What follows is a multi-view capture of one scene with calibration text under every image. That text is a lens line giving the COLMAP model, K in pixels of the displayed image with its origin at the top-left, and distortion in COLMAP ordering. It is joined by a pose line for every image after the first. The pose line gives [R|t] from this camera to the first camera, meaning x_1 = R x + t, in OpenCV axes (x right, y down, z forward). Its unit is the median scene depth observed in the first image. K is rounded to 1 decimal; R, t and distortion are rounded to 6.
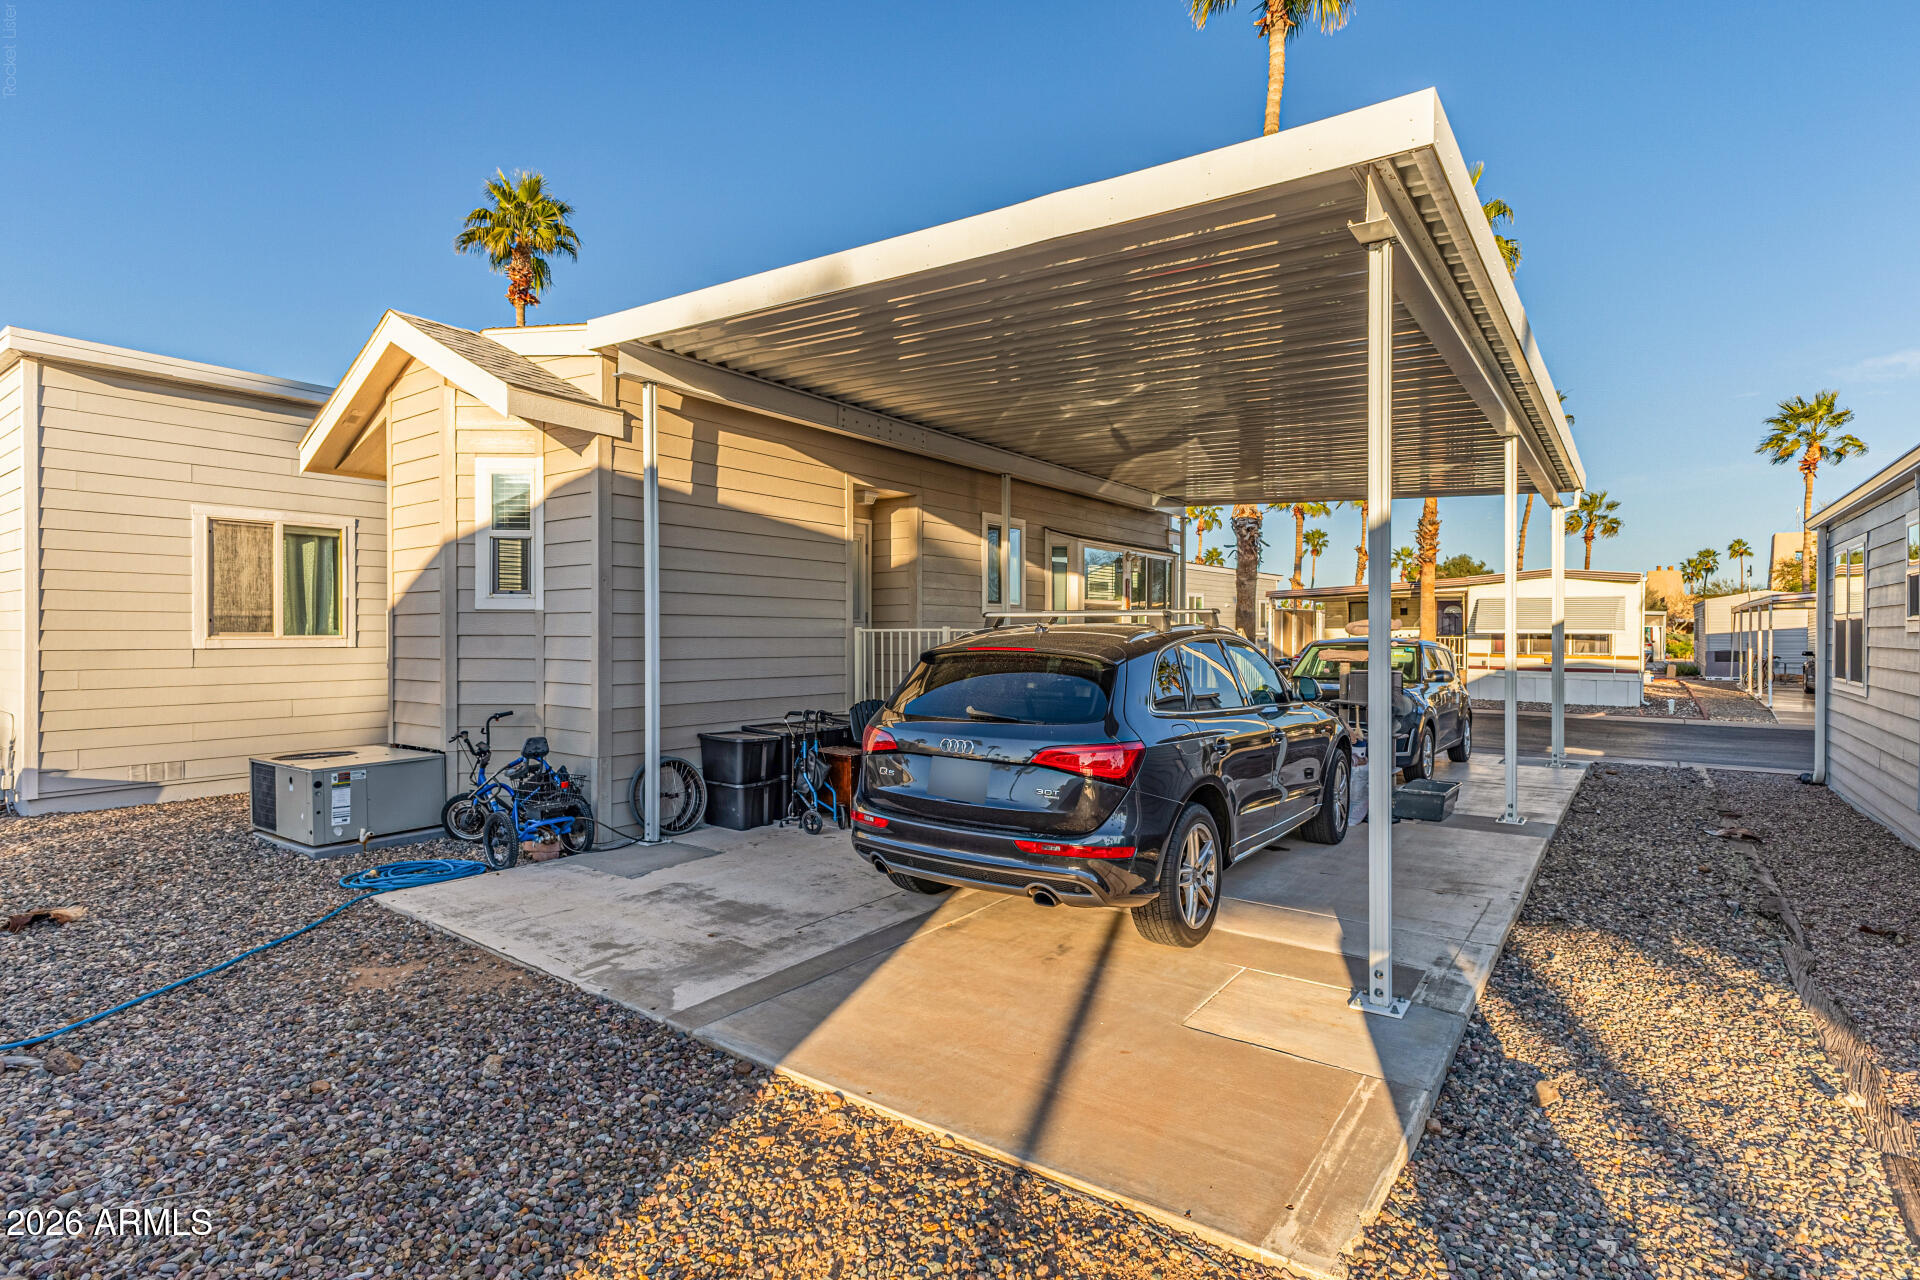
lens RADIAL K [[923.6, 0, 963.2], [0, 923.6, 637.4], [0, 0, 1]] dist [0.016249, -0.005266]
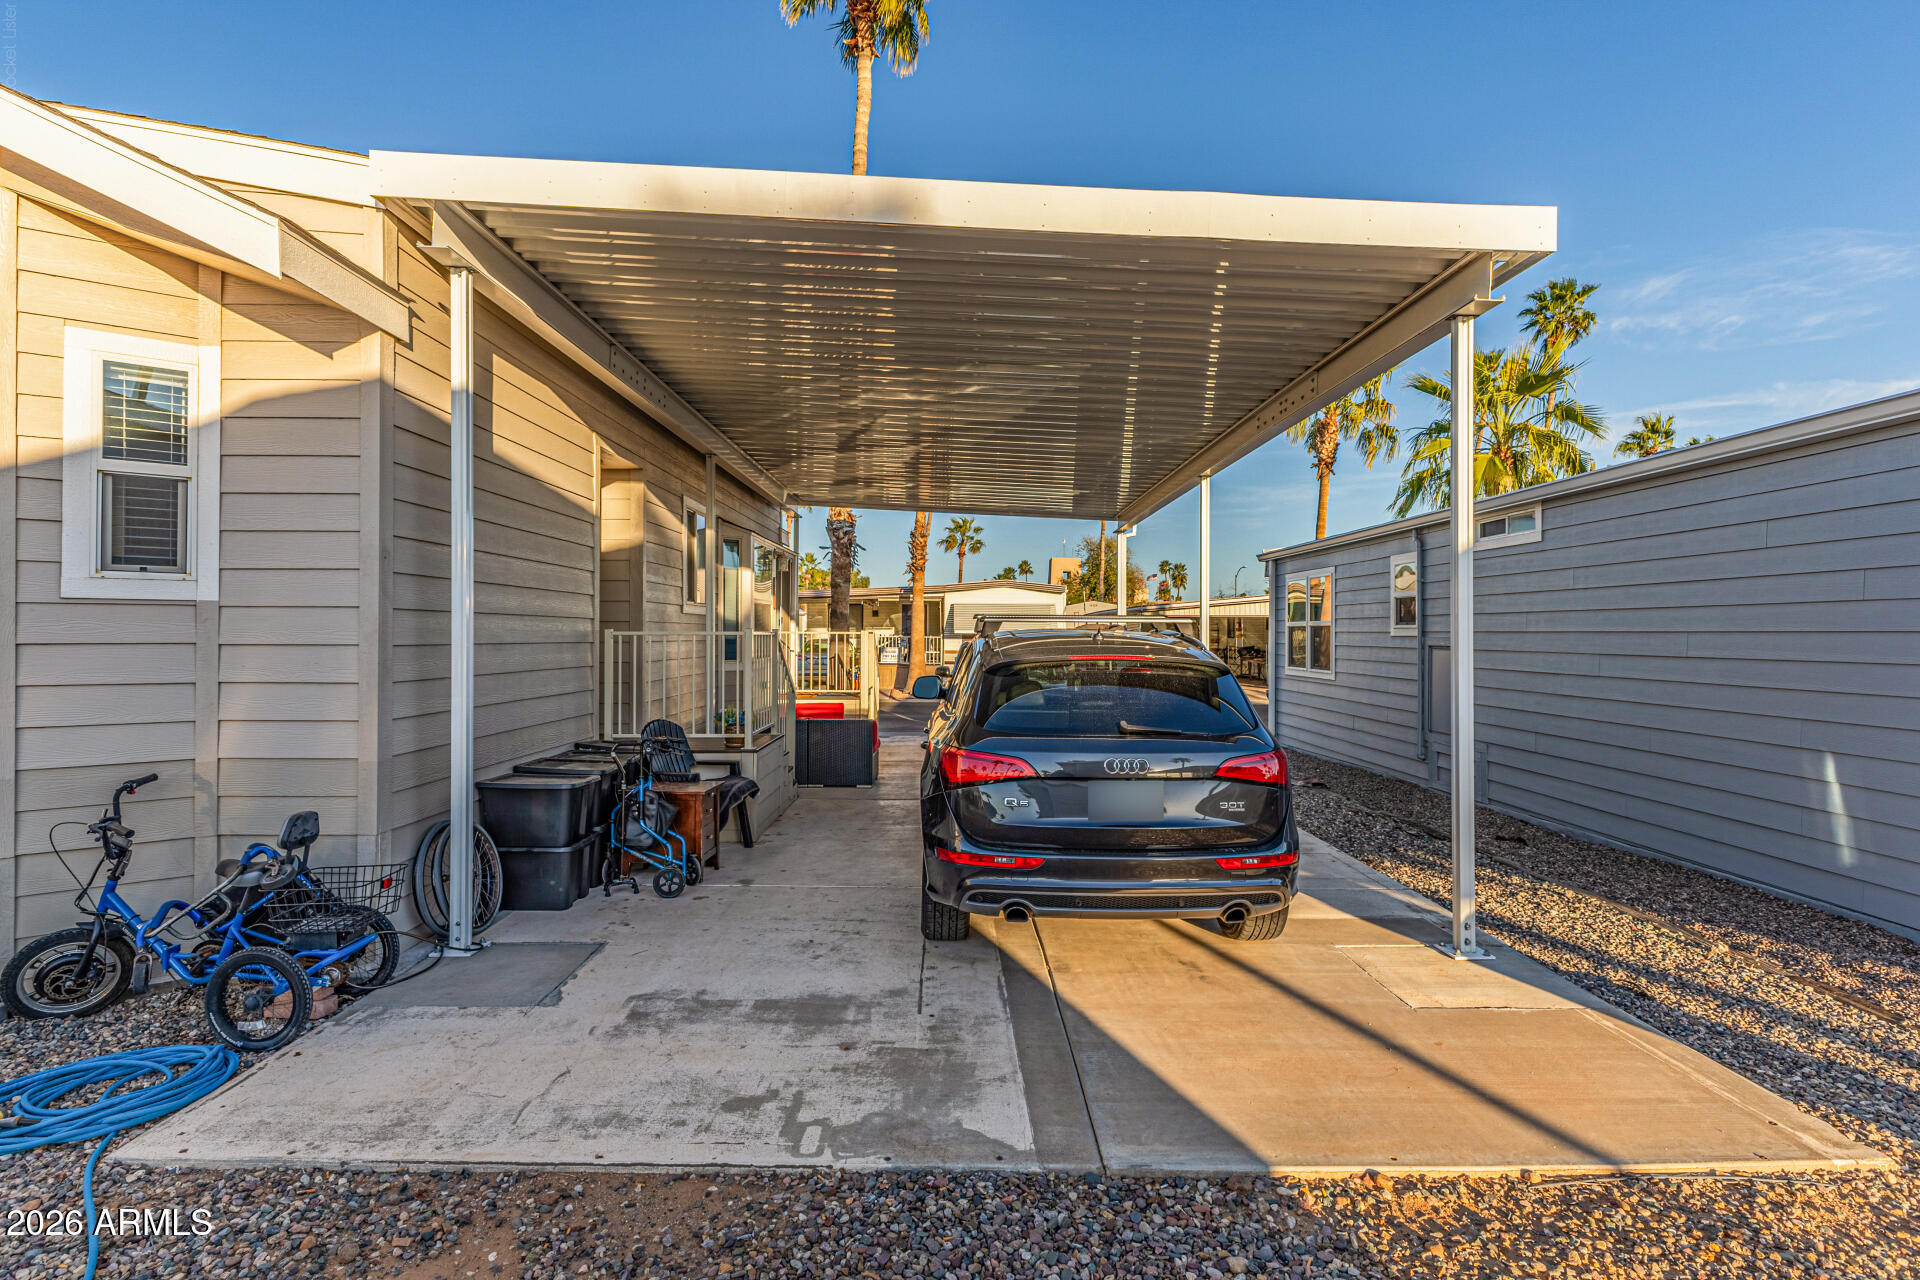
lens RADIAL K [[923.6, 0, 958.8], [0, 923.6, 628.8], [0, 0, 1]] dist [0.016249, -0.005266]
pose [[0.803680, 0.003521, 0.595052, -0.479644], [0.000674, 0.999976, -0.006827, -0.007998], [-0.595062, 0.005888, 0.803658, 0.257022]]
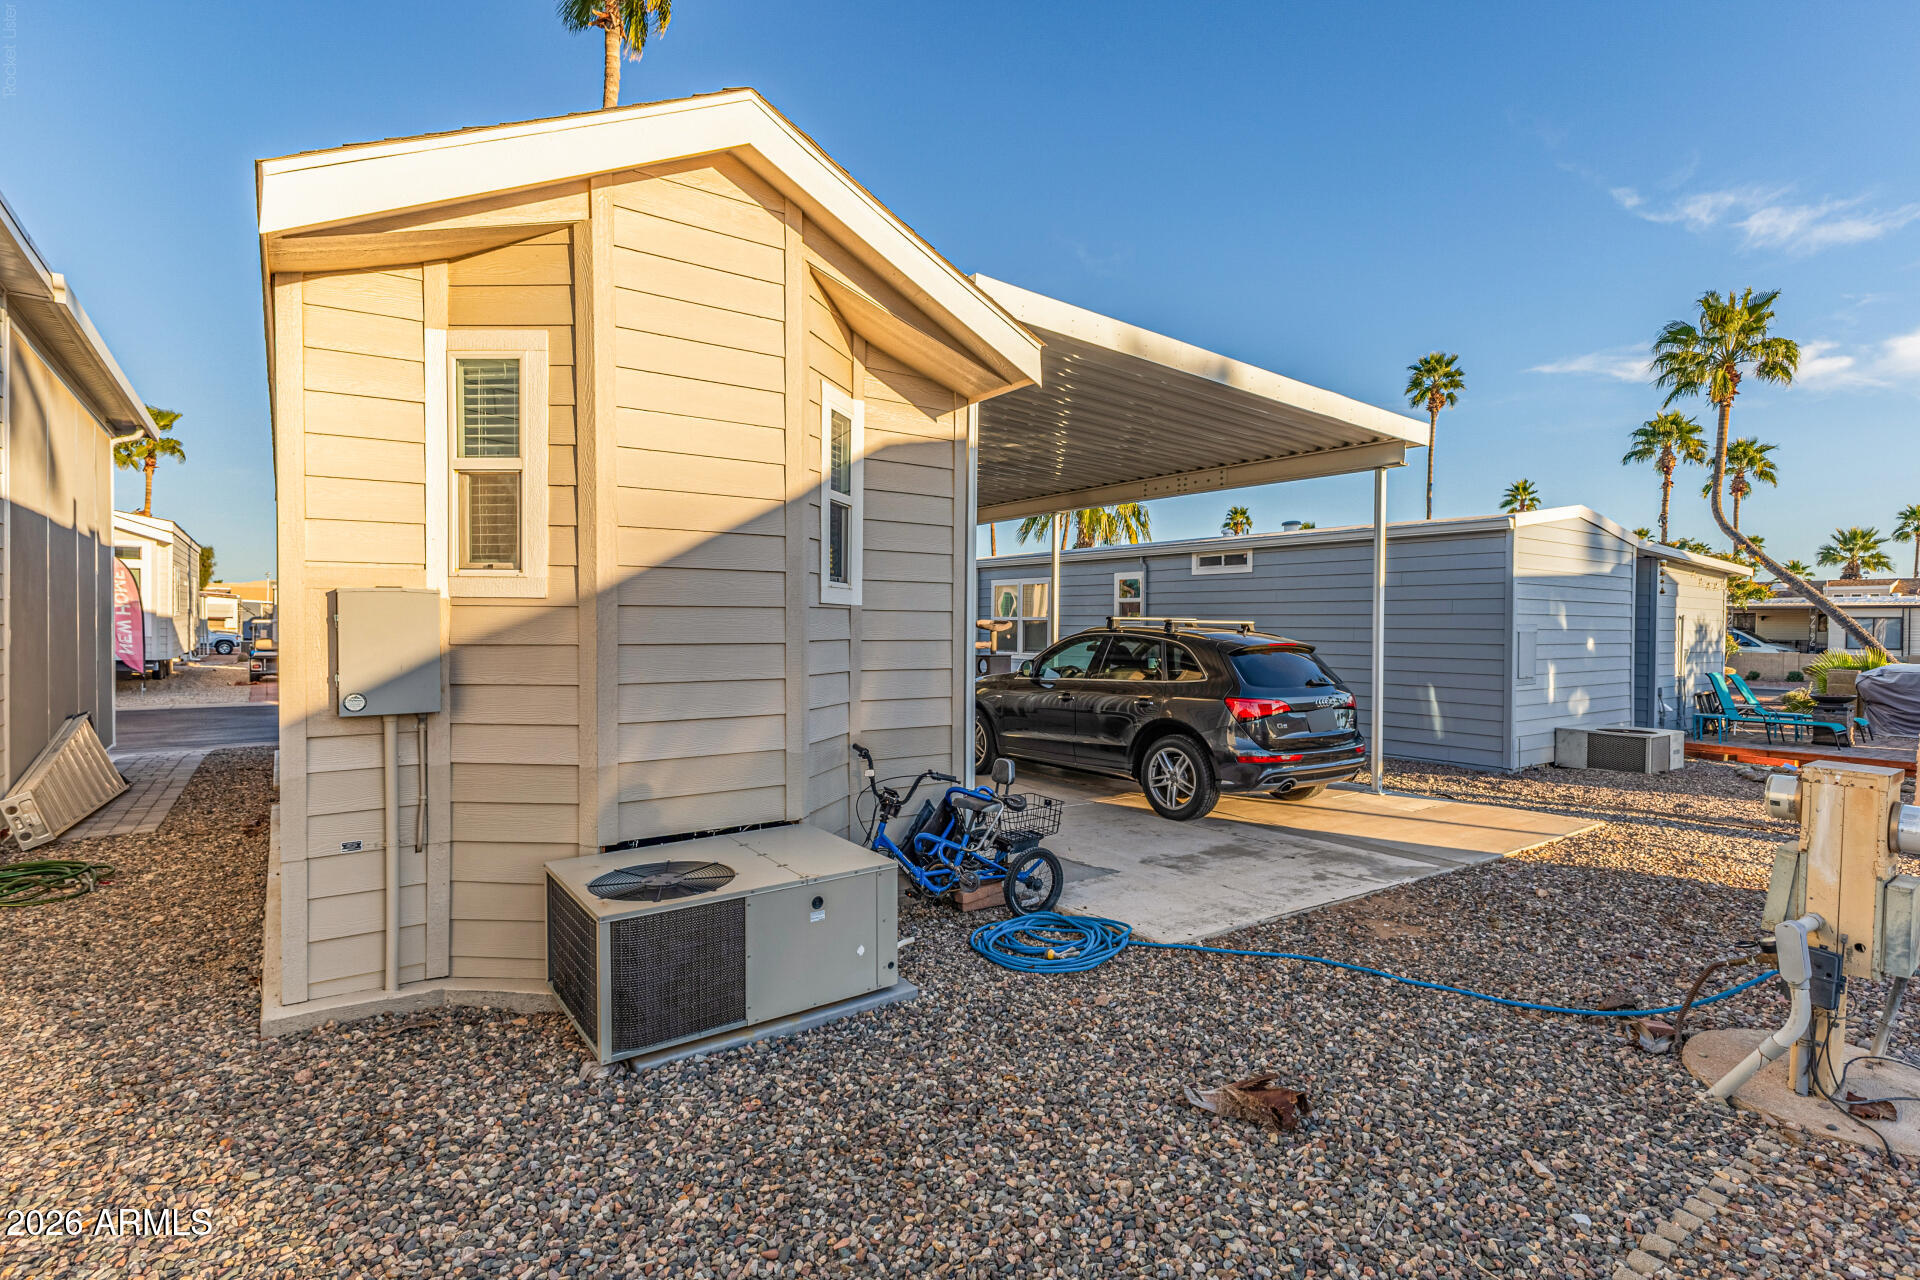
lens RADIAL K [[923.6, 0, 956.7], [0, 923.6, 641.5], [0, 0, 1]] dist [0.016249, -0.005266]
pose [[0.311668, -0.017113, 0.950037, -1.283736], [-0.002592, 0.999819, 0.018860, -0.016726], [-0.950187, -0.008341, 0.311567, 0.780340]]
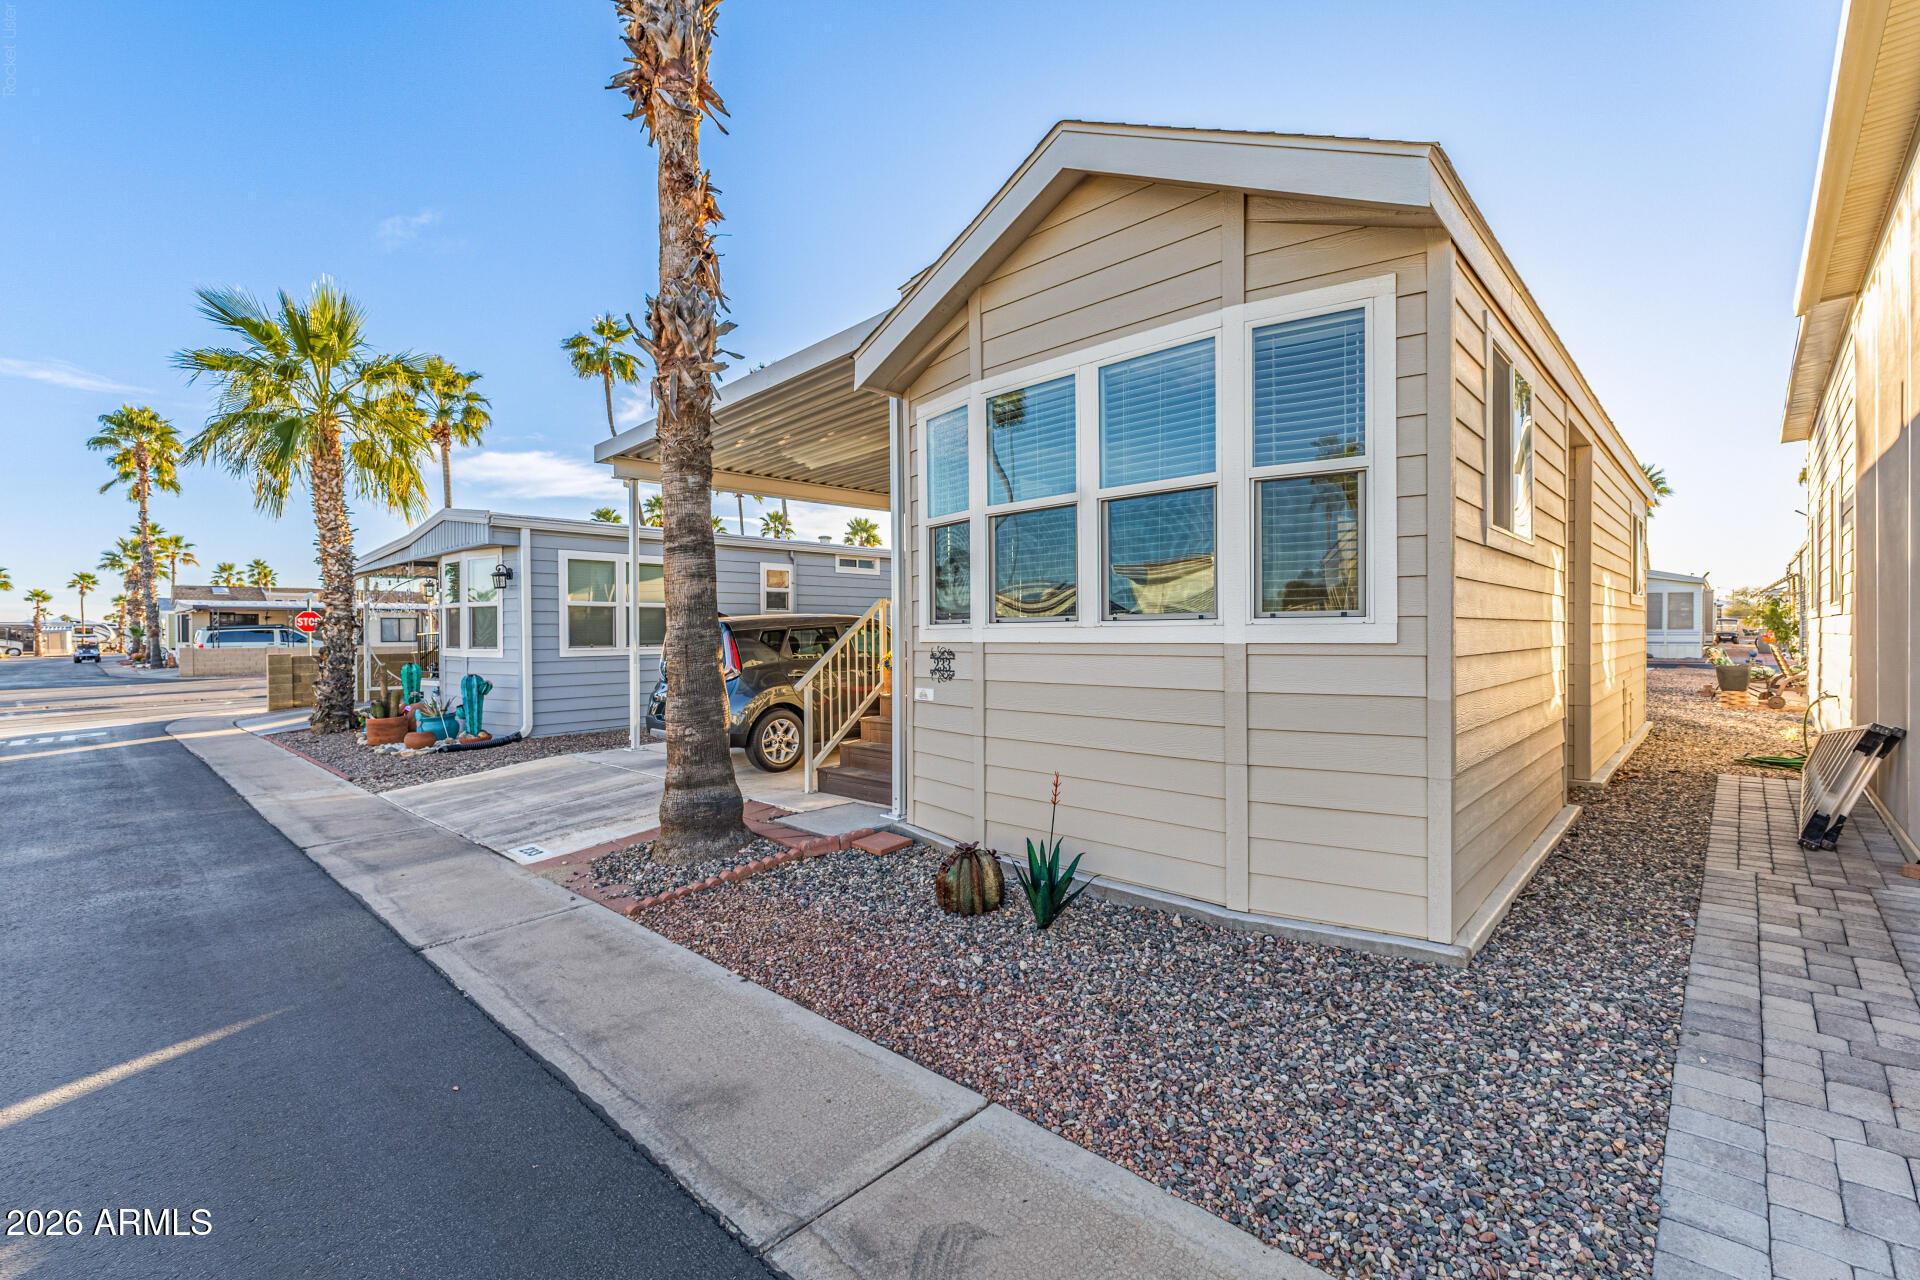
lens RADIAL K [[833.4, 0, 965.8], [0, 833.4, 638.7], [0, 0, 1]] dist [0.012068, -0.004057]
pose [[-0.991847, 0.004284, 0.127360, 0.315282], [0.006184, 0.999875, 0.014525, 0.023863], [-0.127282, 0.015194, -0.991750, 3.300855]]
